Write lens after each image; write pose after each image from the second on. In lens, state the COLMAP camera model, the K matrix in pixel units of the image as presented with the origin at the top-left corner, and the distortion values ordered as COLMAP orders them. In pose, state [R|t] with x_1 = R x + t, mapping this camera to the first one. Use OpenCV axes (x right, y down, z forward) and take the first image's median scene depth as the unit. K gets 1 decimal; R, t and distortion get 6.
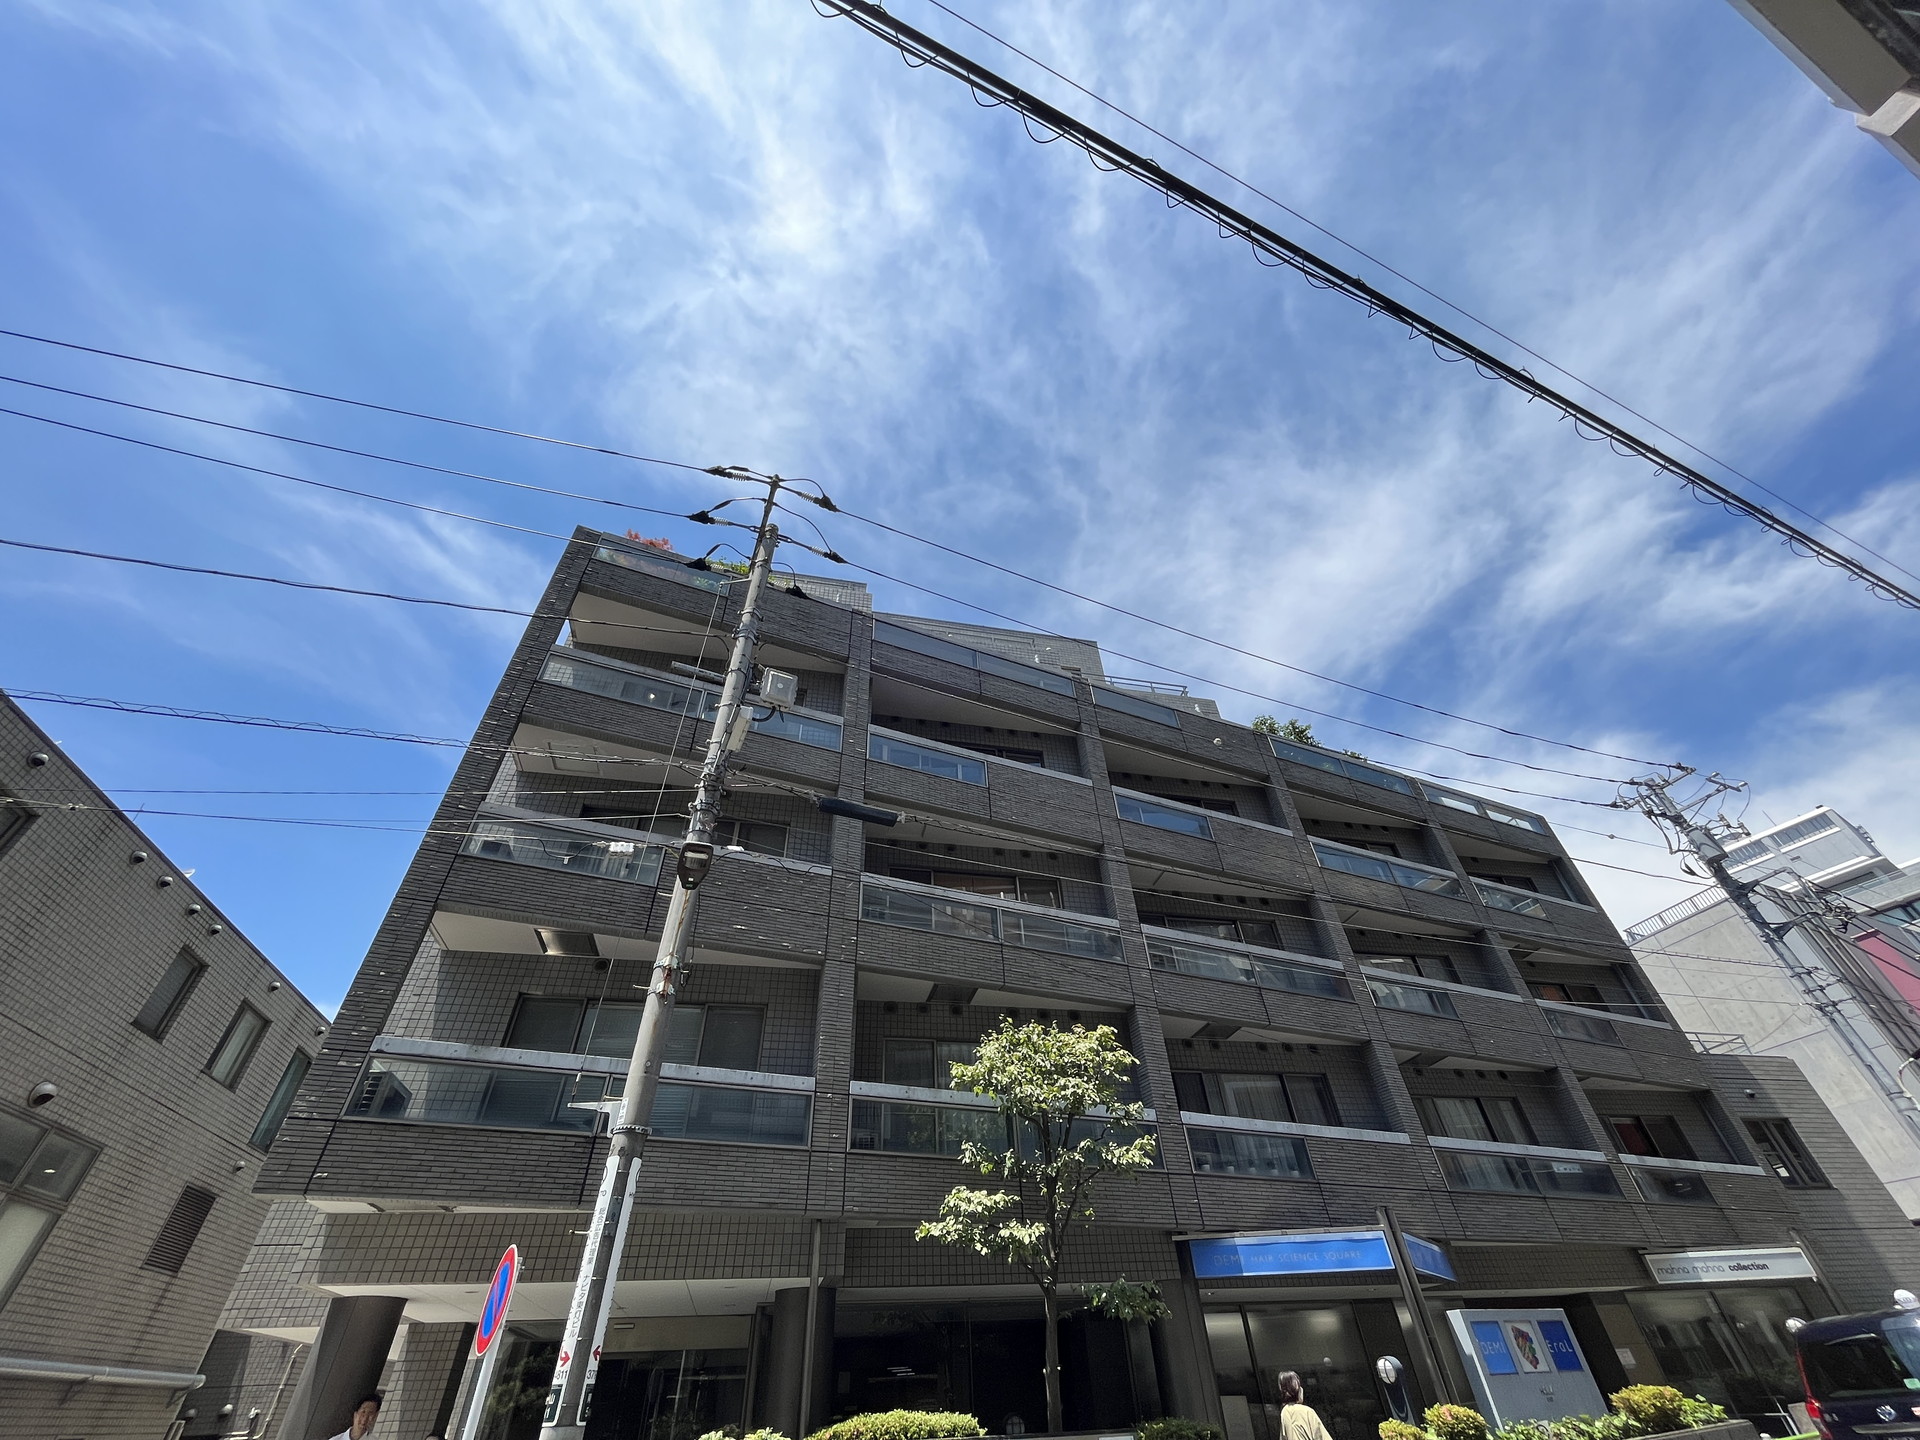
lens RADIAL K [[788.5, 0, 960.0], [0, 788.5, 720.0], [0, 0, 1]] dist [0.002675, 0.000830]
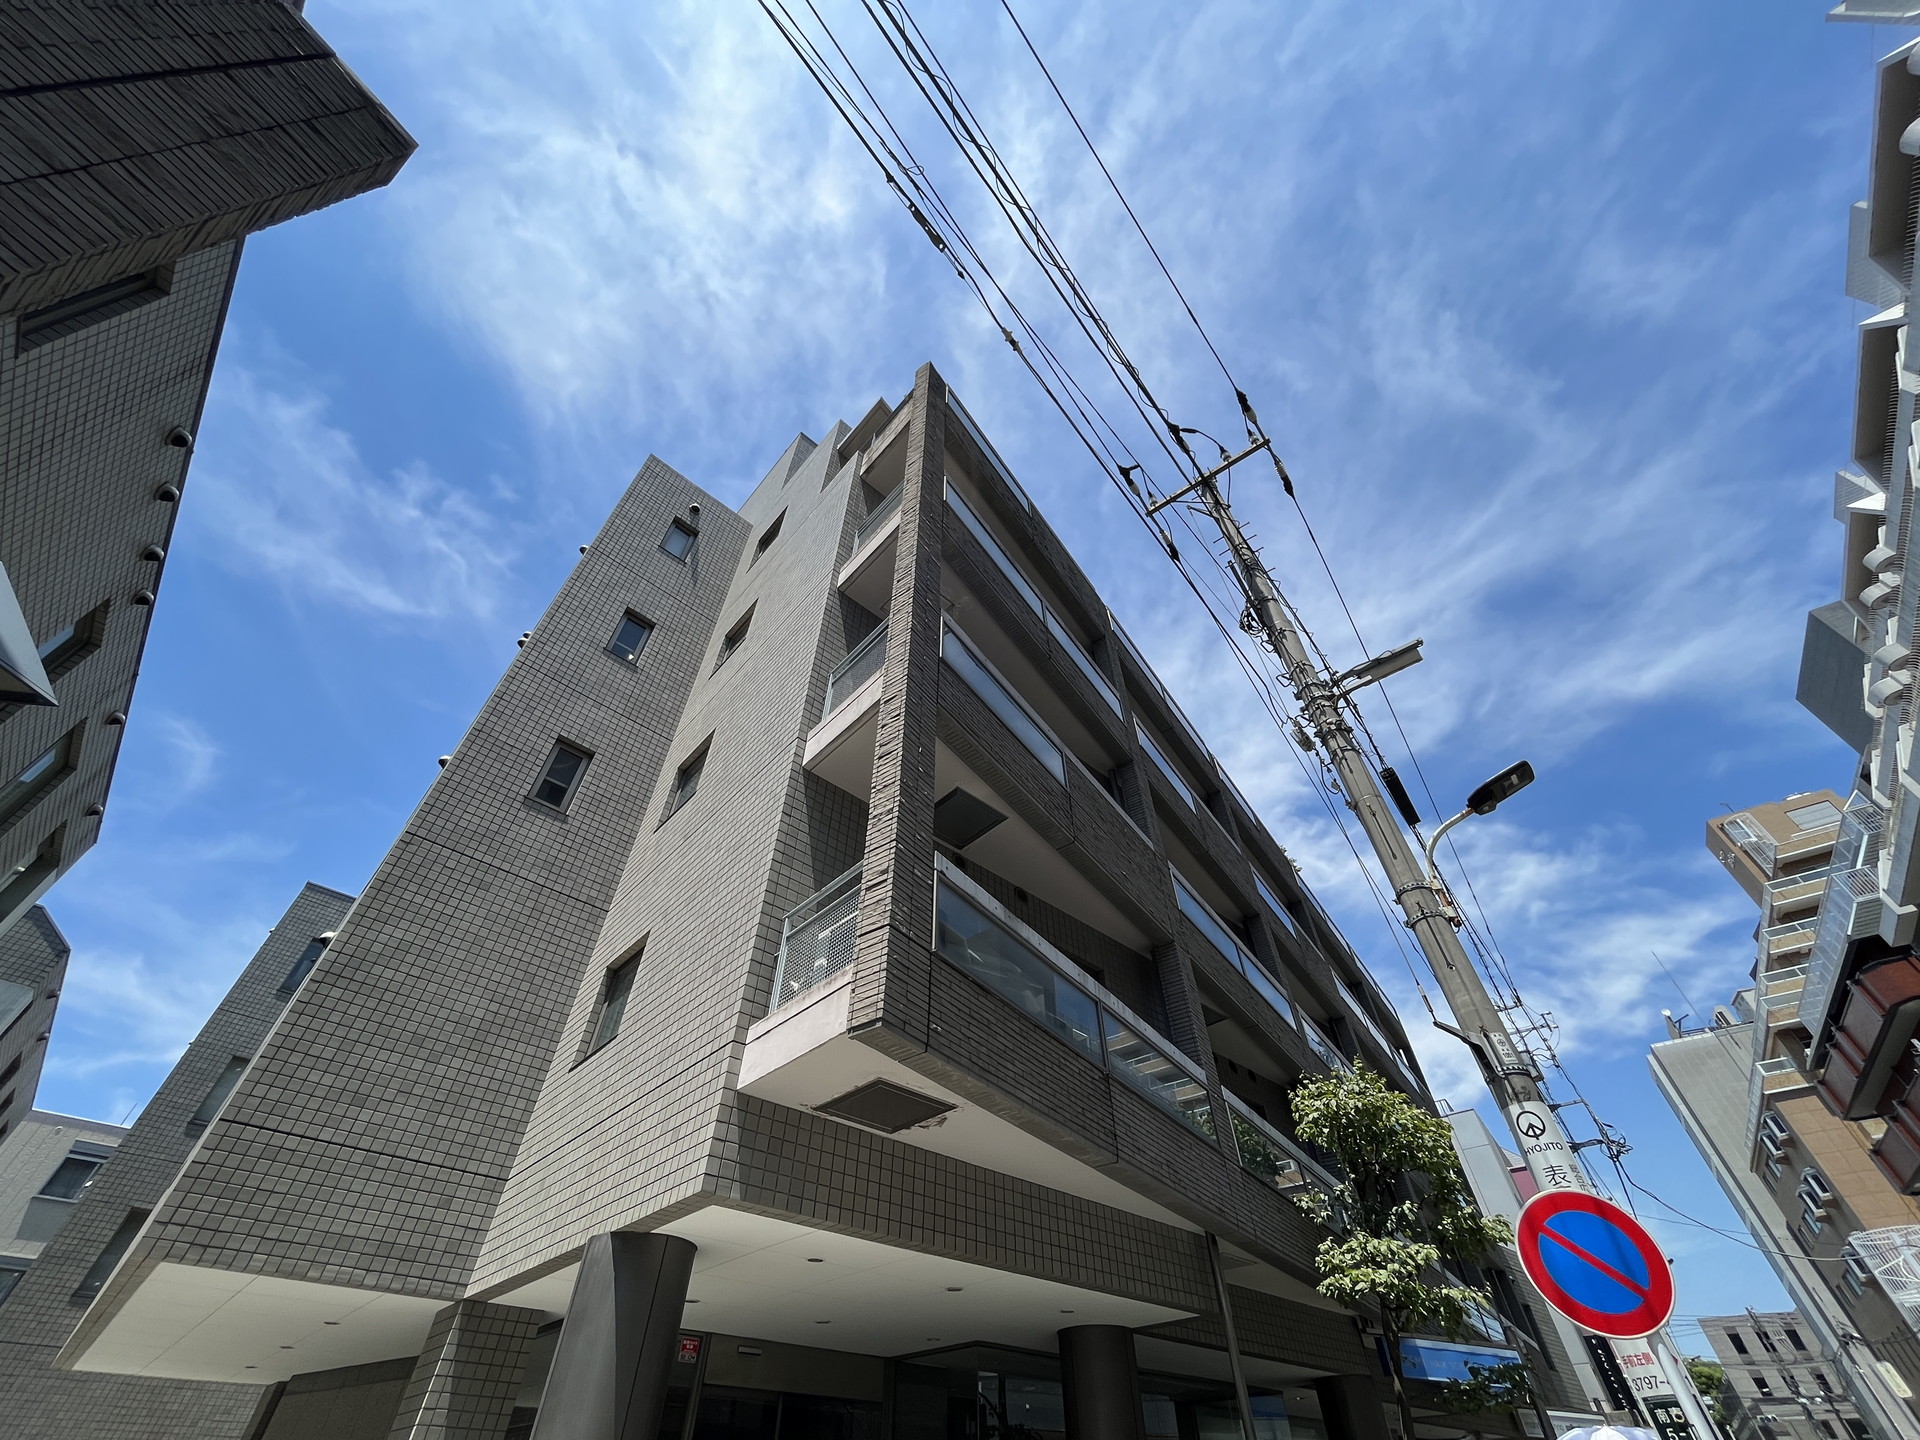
lens RADIAL K [[788.5, 0, 960.0], [0, 788.5, 720.0], [0, 0, 1]] dist [0.002675, 0.000830]
pose [[0.849069, 0.401746, 0.343047, -0.770311], [-0.379500, 0.915588, -0.132963, 0.280269], [-0.367507, -0.017291, 0.929860, 0.284873]]
